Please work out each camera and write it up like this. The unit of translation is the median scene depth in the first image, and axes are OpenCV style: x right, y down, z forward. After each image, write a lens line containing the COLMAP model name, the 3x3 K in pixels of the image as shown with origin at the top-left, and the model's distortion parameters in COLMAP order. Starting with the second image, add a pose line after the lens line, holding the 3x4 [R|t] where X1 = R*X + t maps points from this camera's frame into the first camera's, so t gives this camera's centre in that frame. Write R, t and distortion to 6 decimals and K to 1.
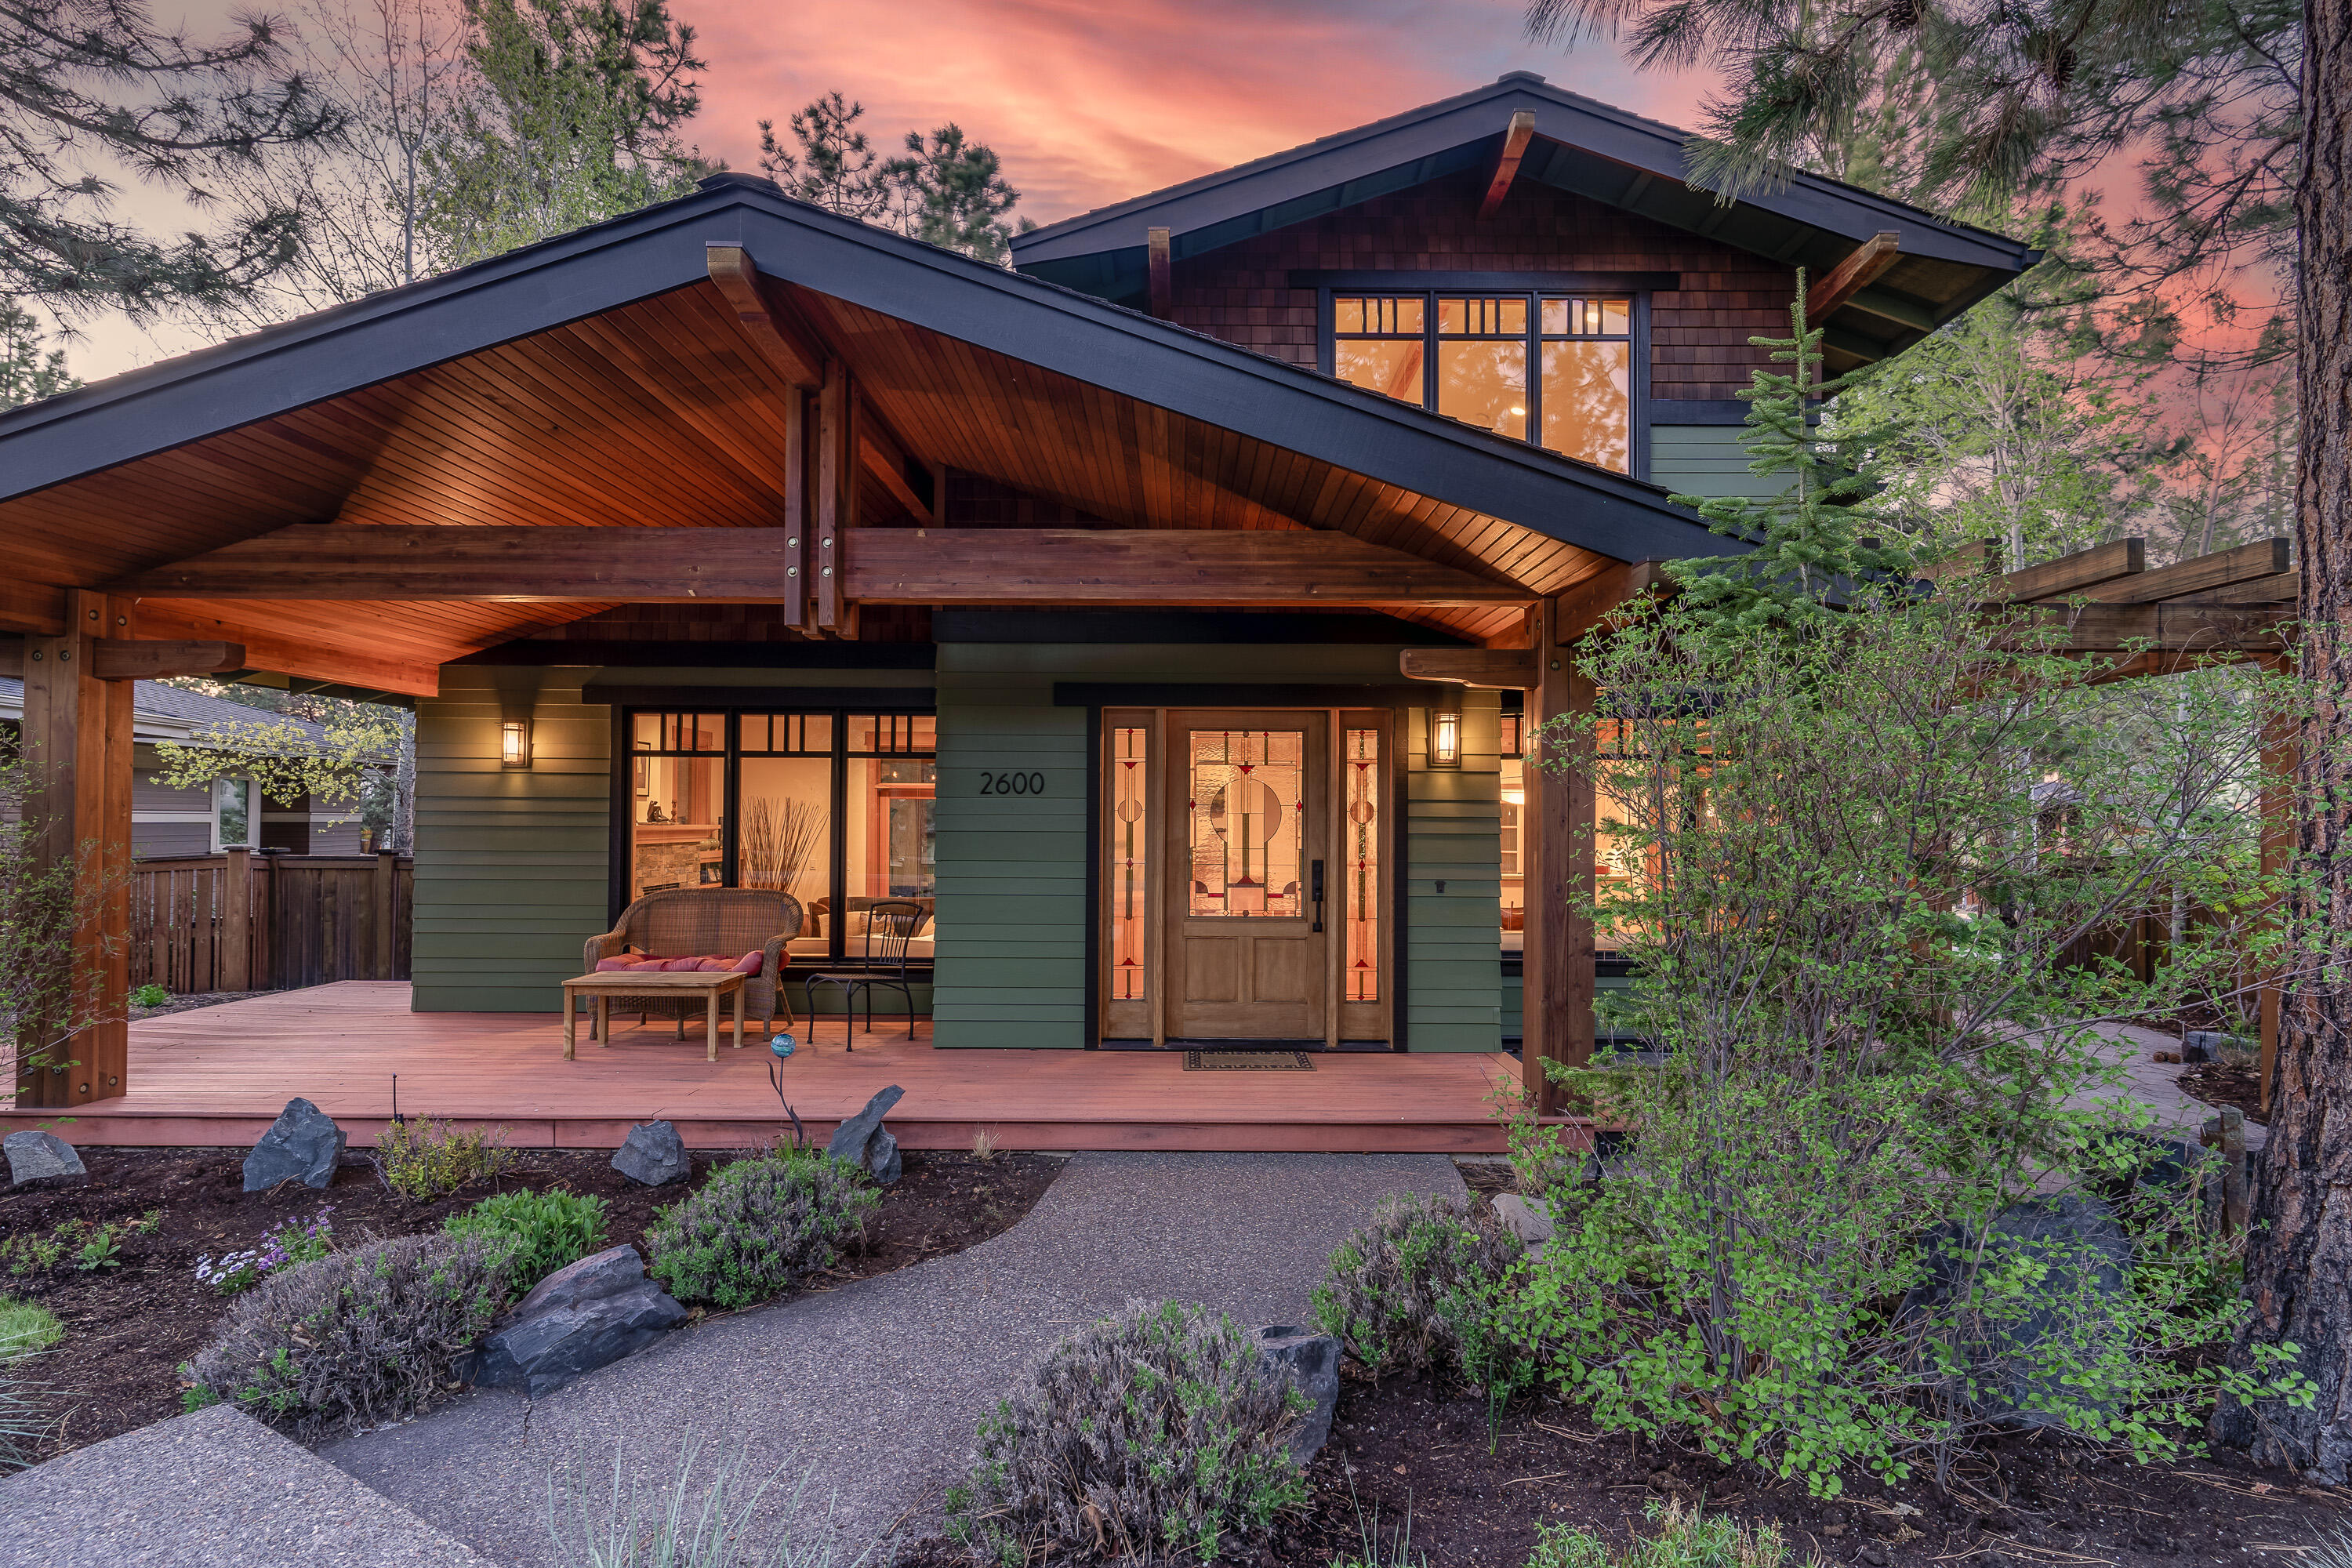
lens RADIAL K [[1146.5, 0, 1176.0], [0, 1146.5, 784.0], [0, 0, 1]] dist [0.000754, 0.000405]
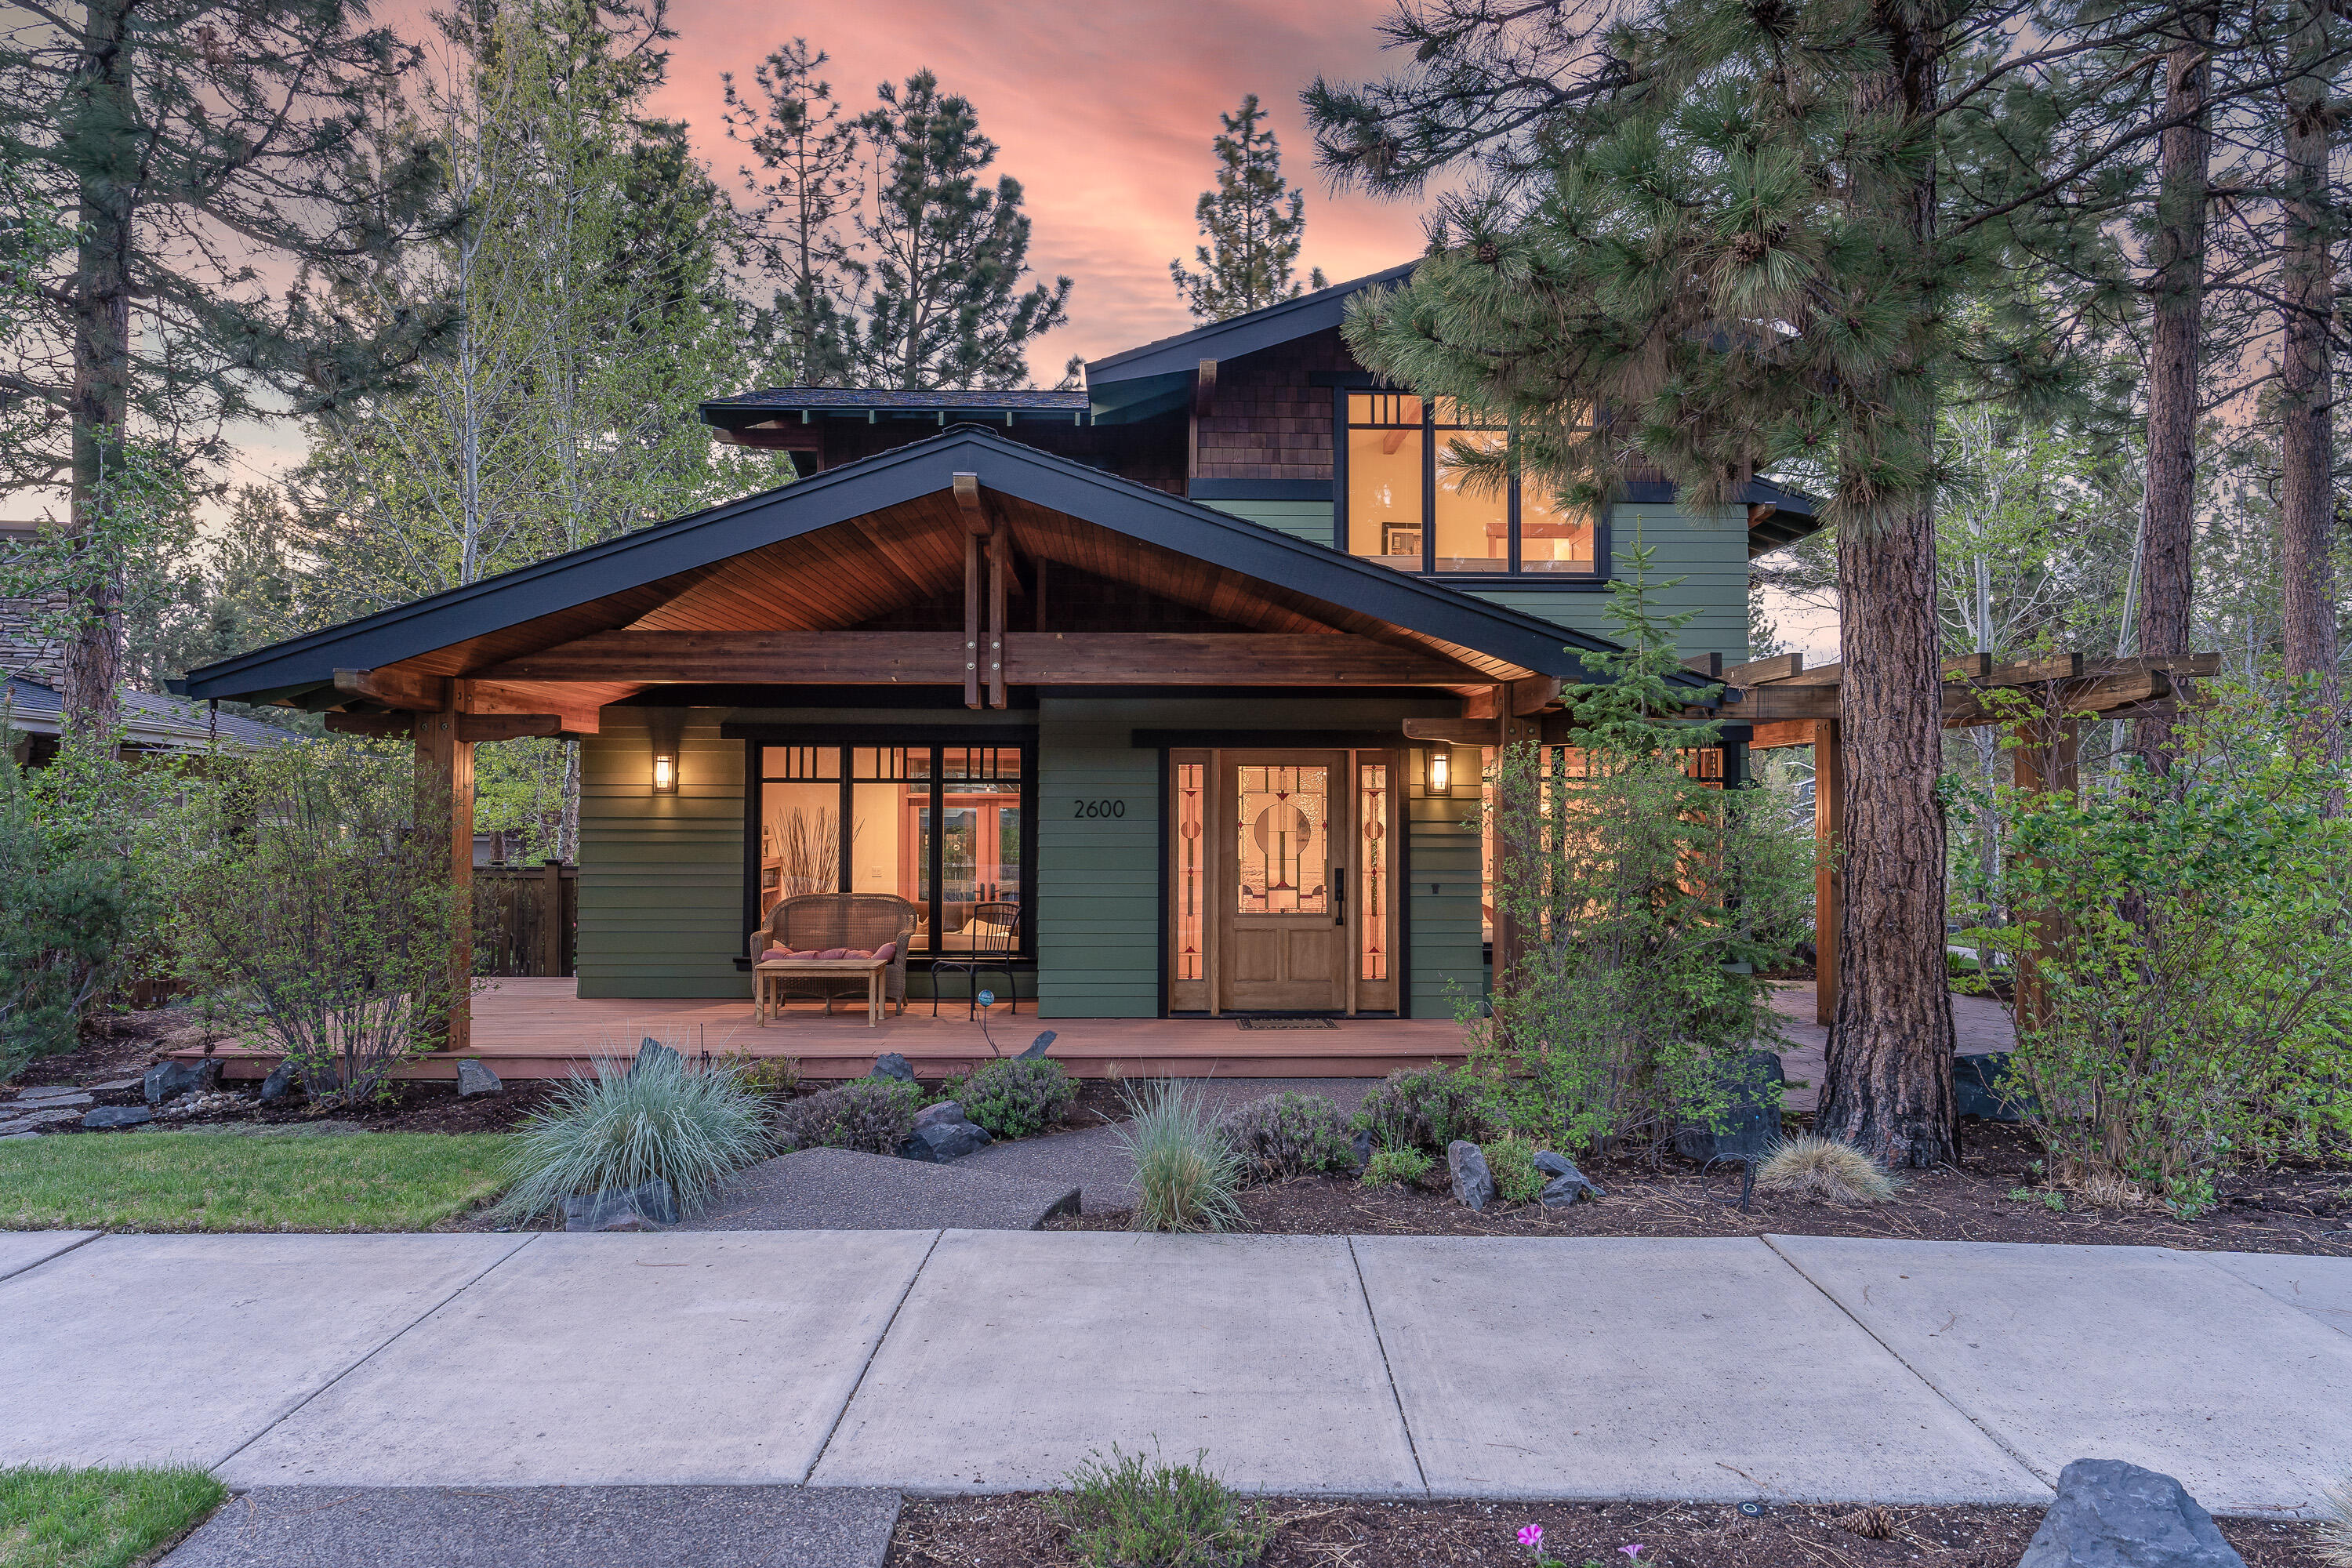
lens RADIAL K [[1428.0, 0, 1173.0], [0, 1428.0, 747.1], [0, 0, 1]] dist [0.001784, -0.000181]
pose [[0.999586, -0.002290, 0.028678, -0.104317], [0.002643, 0.999921, -0.012284, -0.048194], [-0.028648, 0.012354, 0.999513, -0.568755]]
